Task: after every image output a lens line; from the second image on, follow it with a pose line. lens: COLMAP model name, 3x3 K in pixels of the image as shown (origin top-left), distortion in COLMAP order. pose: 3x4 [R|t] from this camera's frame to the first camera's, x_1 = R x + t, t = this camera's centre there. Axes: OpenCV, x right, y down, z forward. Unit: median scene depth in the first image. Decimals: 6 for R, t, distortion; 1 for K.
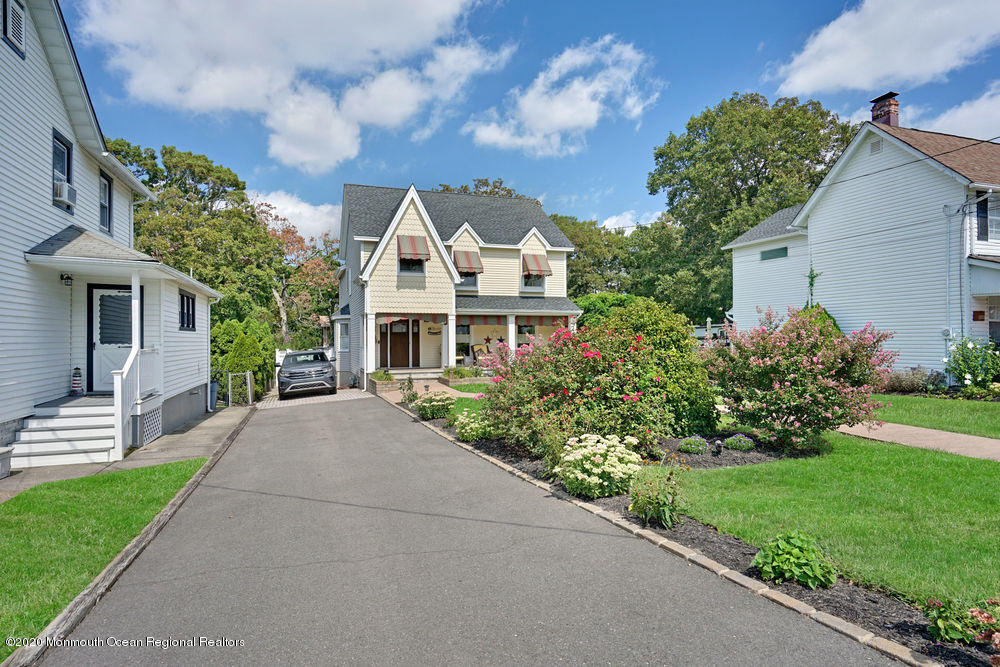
lens RADIAL K [[560.6, 0, 500.7], [0, 560.6, 333.9], [0, 0, 1]] dist [0.000627, 0.000671]
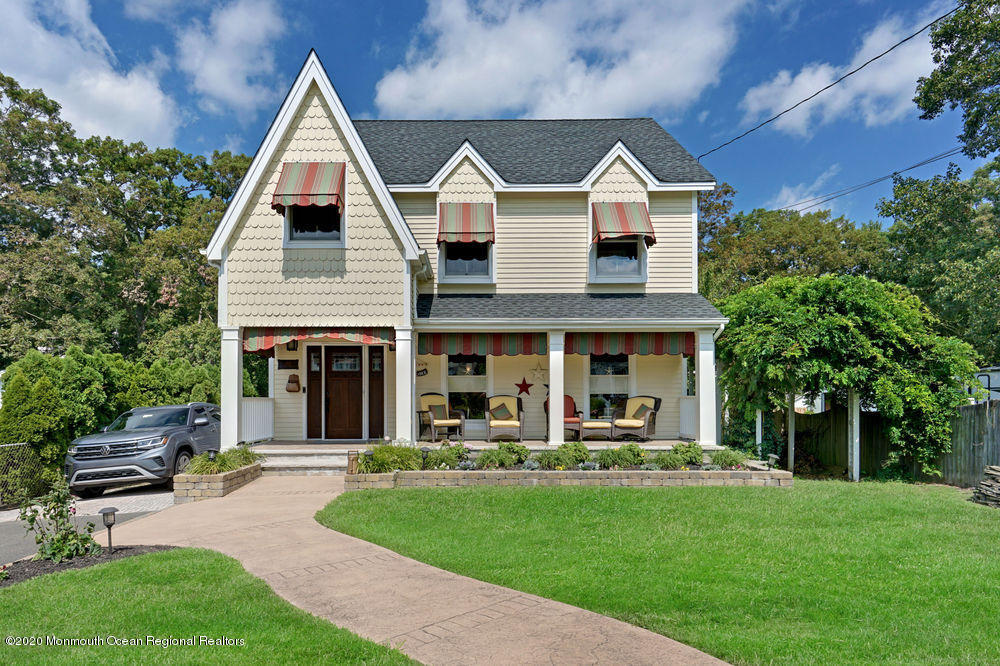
lens RADIAL K [[651.5, 0, 473.1], [0, 651.5, 392.2], [0, 0, 1]] dist [0.003498, -0.003317]
pose [[0.938724, 0.002414, -0.344661, 0.138197], [-0.000763, 0.999988, 0.004927, 0.013419], [0.344669, -0.004362, 0.938714, 0.471524]]
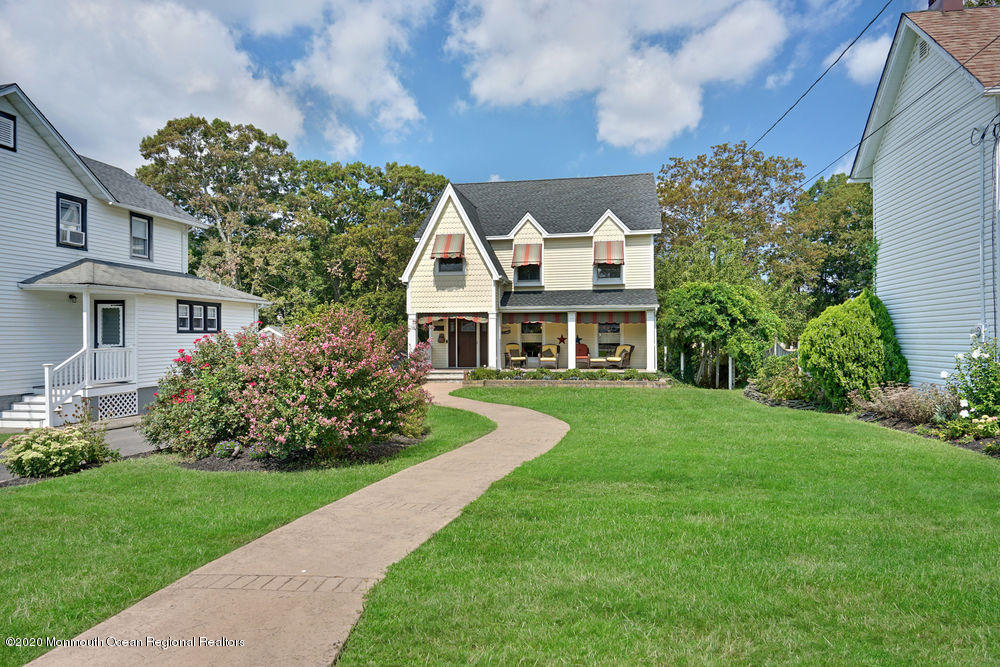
lens RADIAL K [[618.6, 0, 500.2], [0, 618.6, 335.8], [0, 0, 1]] dist [0.007722, -0.000186]
pose [[0.862735, 0.000676, -0.505657, 0.416603], [0.005076, 0.999937, 0.009998, -0.005910], [0.505632, -0.011192, 0.862677, 0.090012]]
